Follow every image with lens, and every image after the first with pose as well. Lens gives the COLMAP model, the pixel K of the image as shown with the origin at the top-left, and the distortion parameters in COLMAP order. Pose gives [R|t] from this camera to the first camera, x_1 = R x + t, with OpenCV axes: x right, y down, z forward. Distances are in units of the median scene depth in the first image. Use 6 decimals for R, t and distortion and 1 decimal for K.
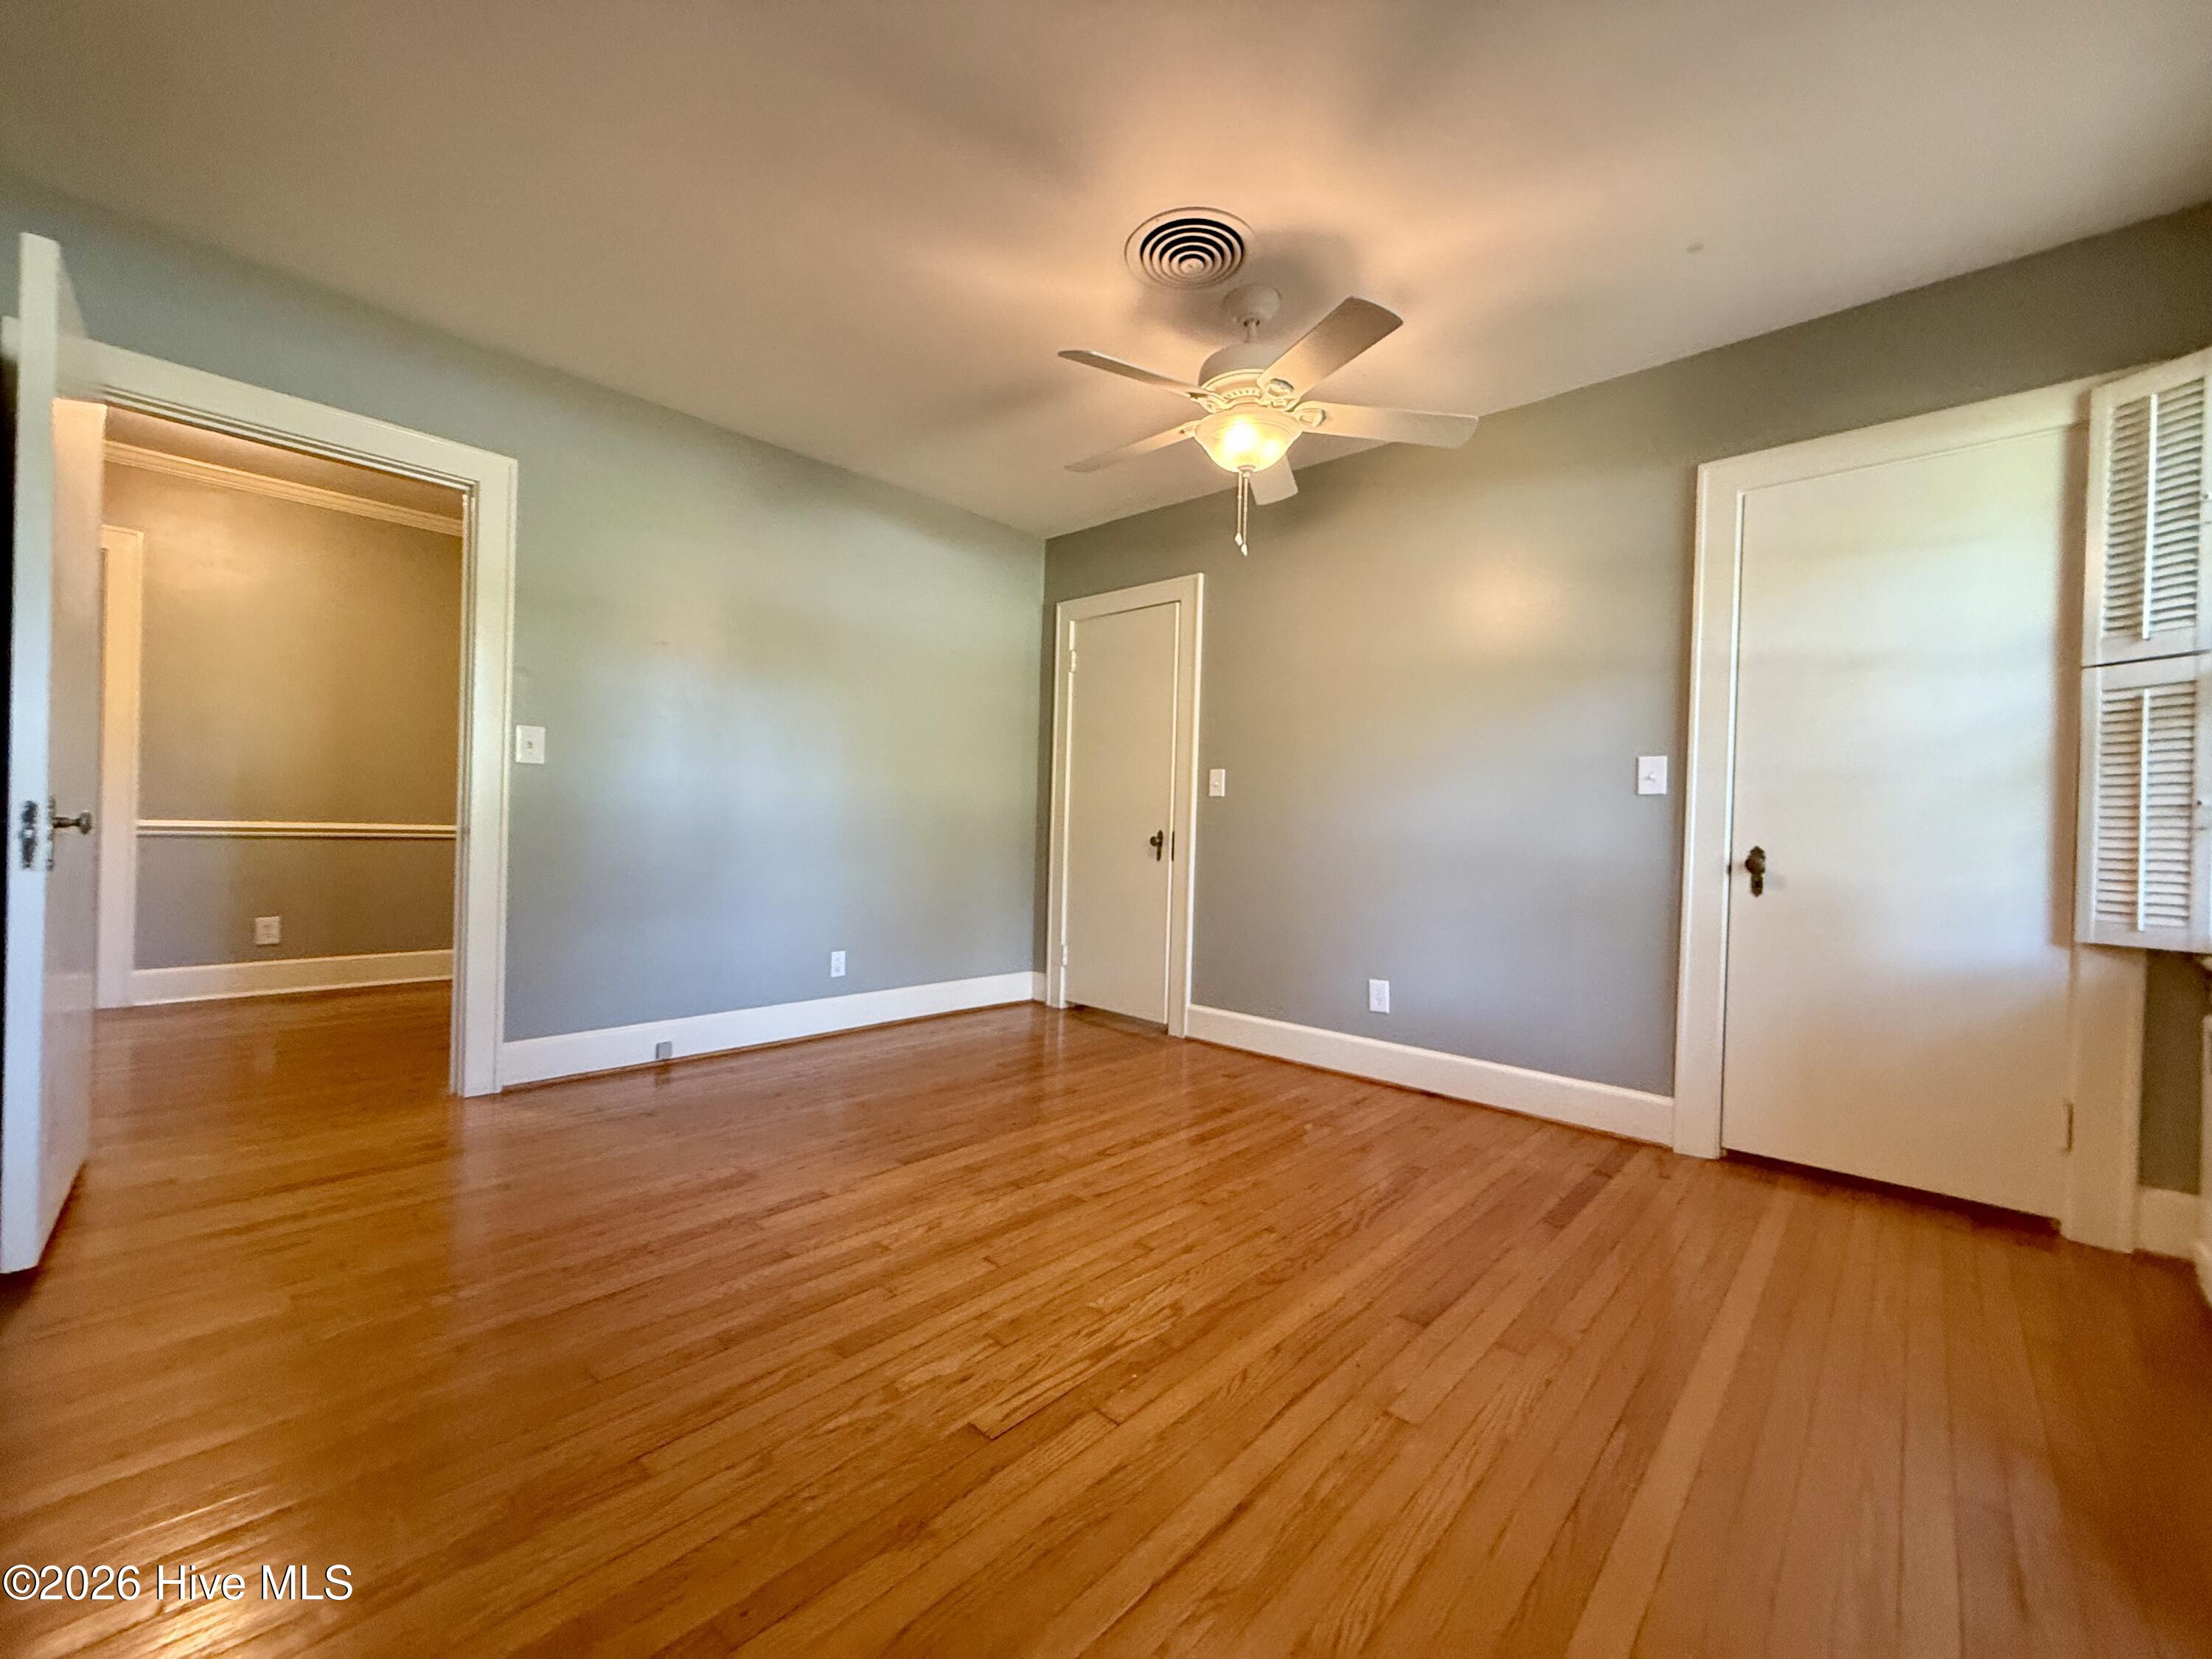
lens RADIAL K [[877.2, 0, 1099.5], [0, 877.2, 830.0], [0, 0, 1]] dist [0.003630, 0.000111]
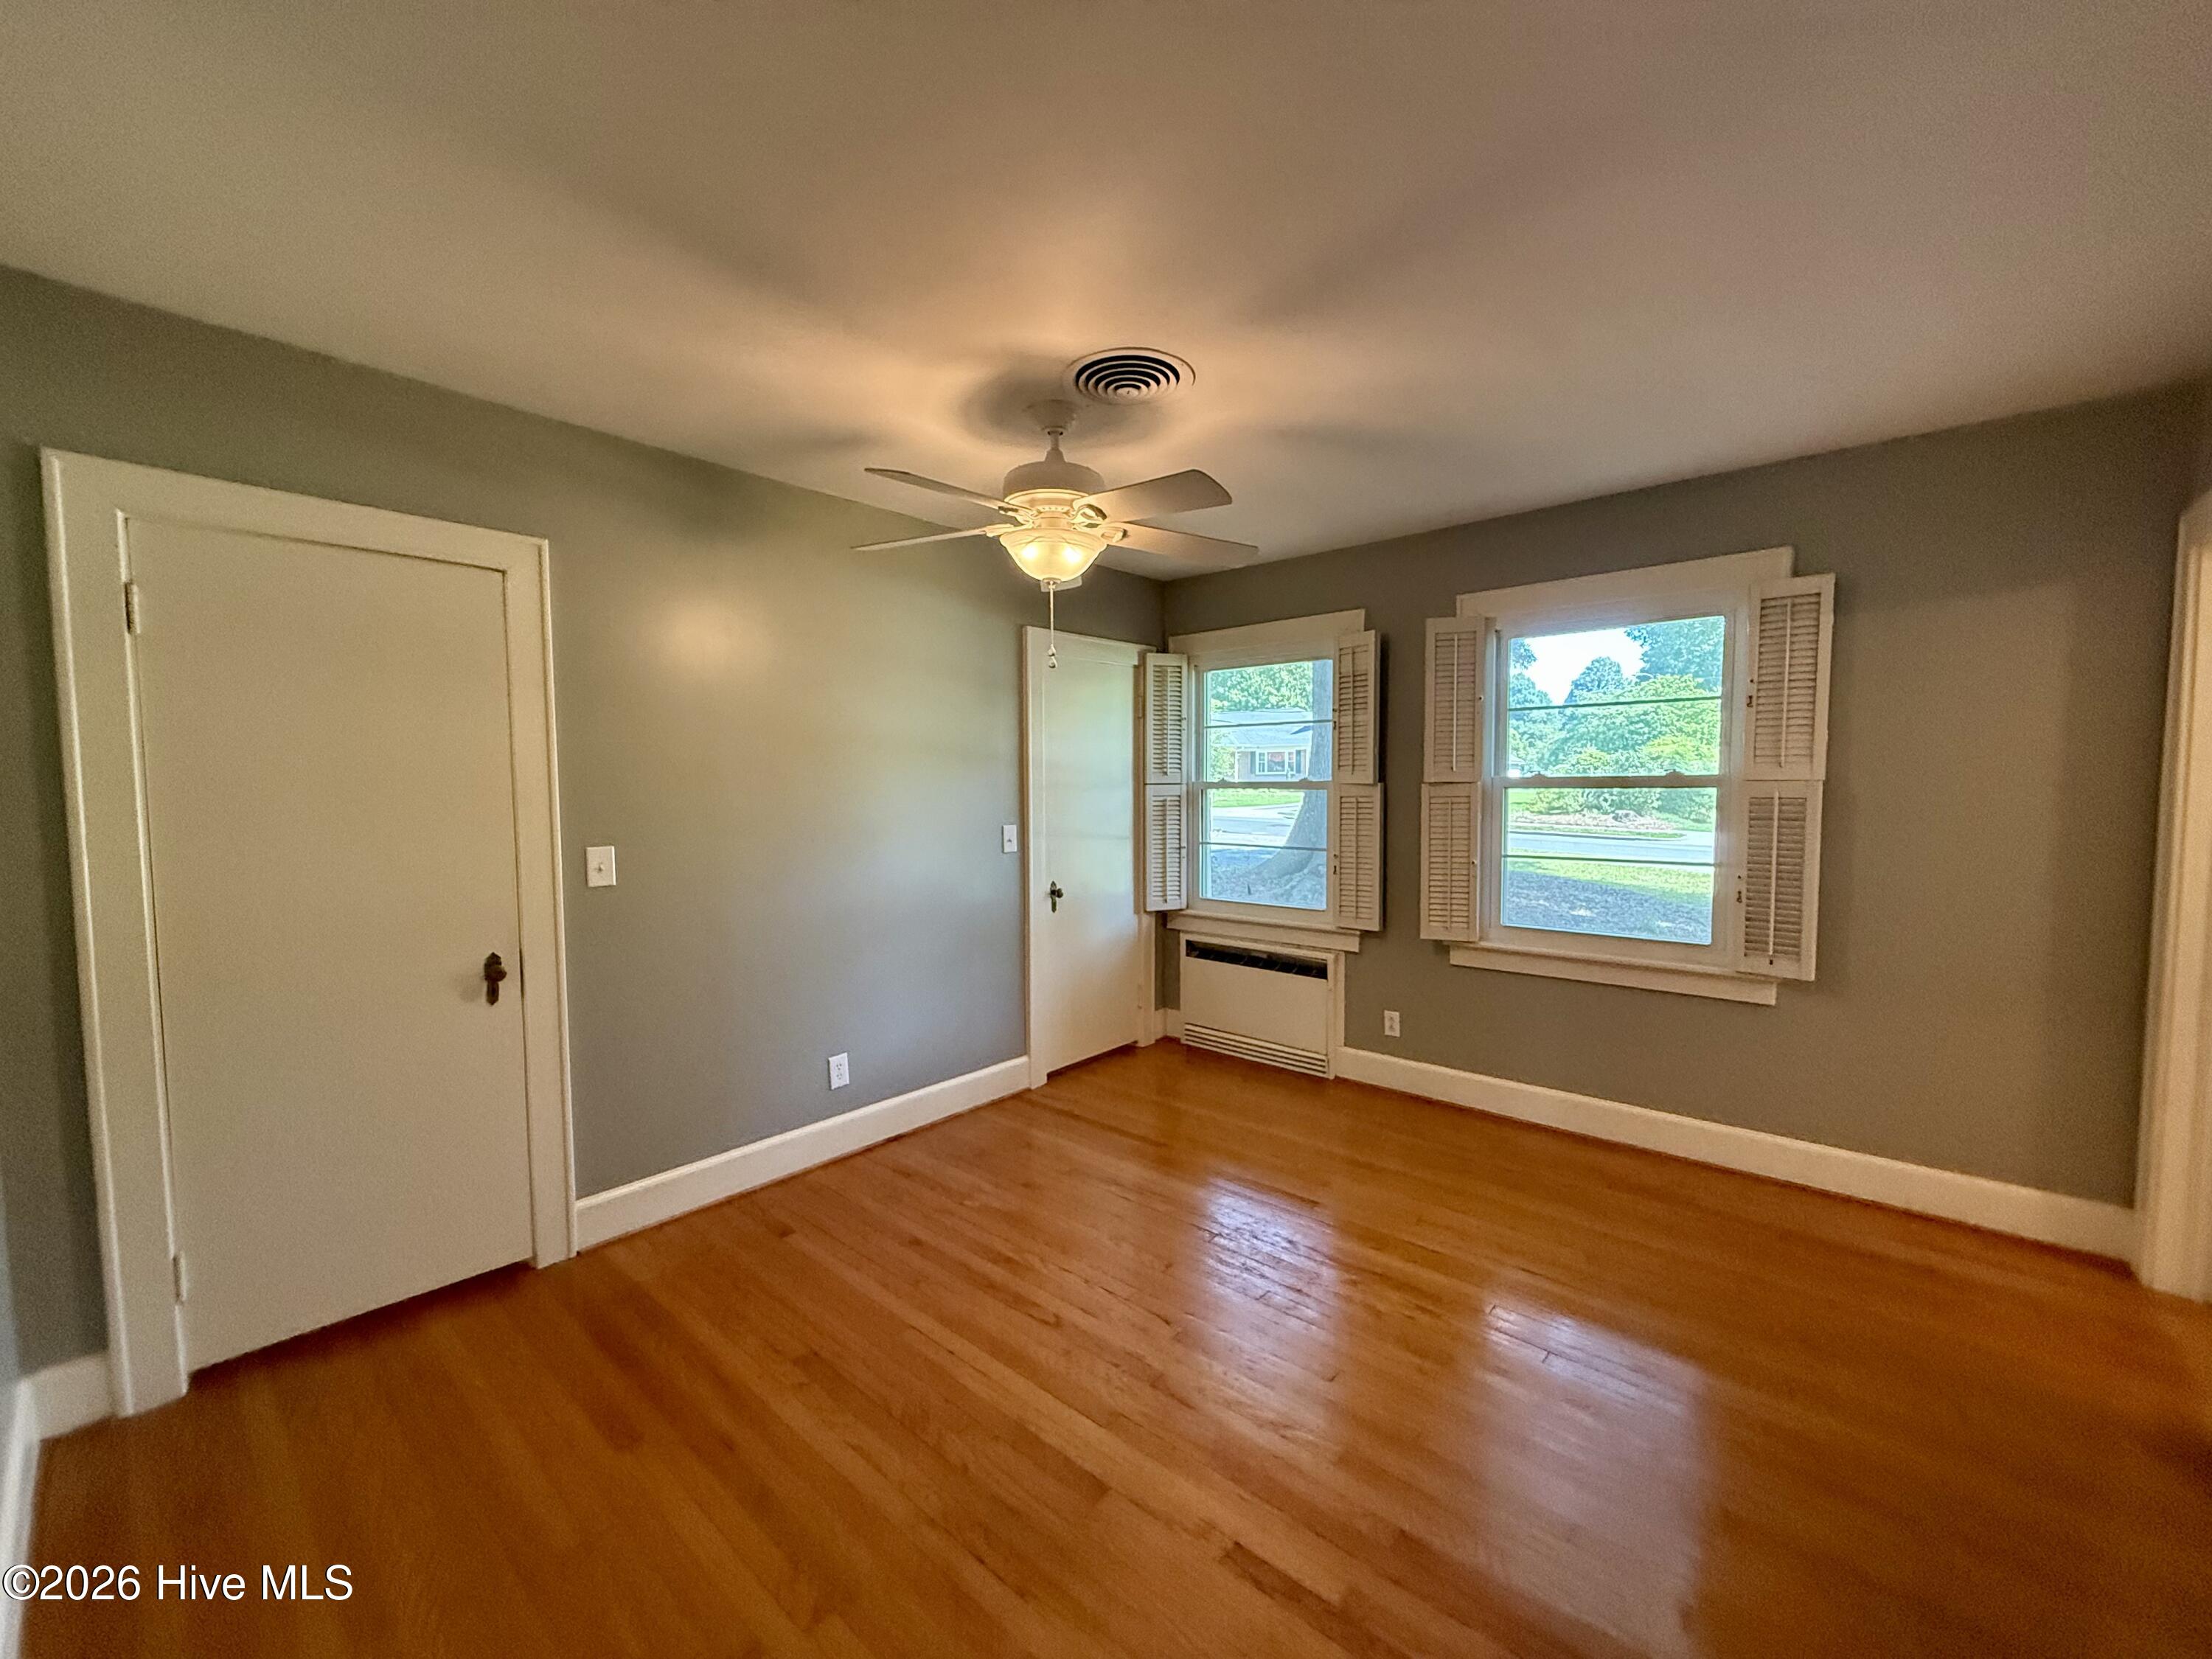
lens RADIAL K [[877.2, 0, 1107.7], [0, 877.2, 833.3], [0, 0, 1]] dist [0.003630, 0.000111]
pose [[-0.024770, -0.081733, 0.996346, -0.798366], [0.010994, 0.996570, 0.082025, -0.188825], [-0.999633, 0.012985, -0.023787, 0.899956]]
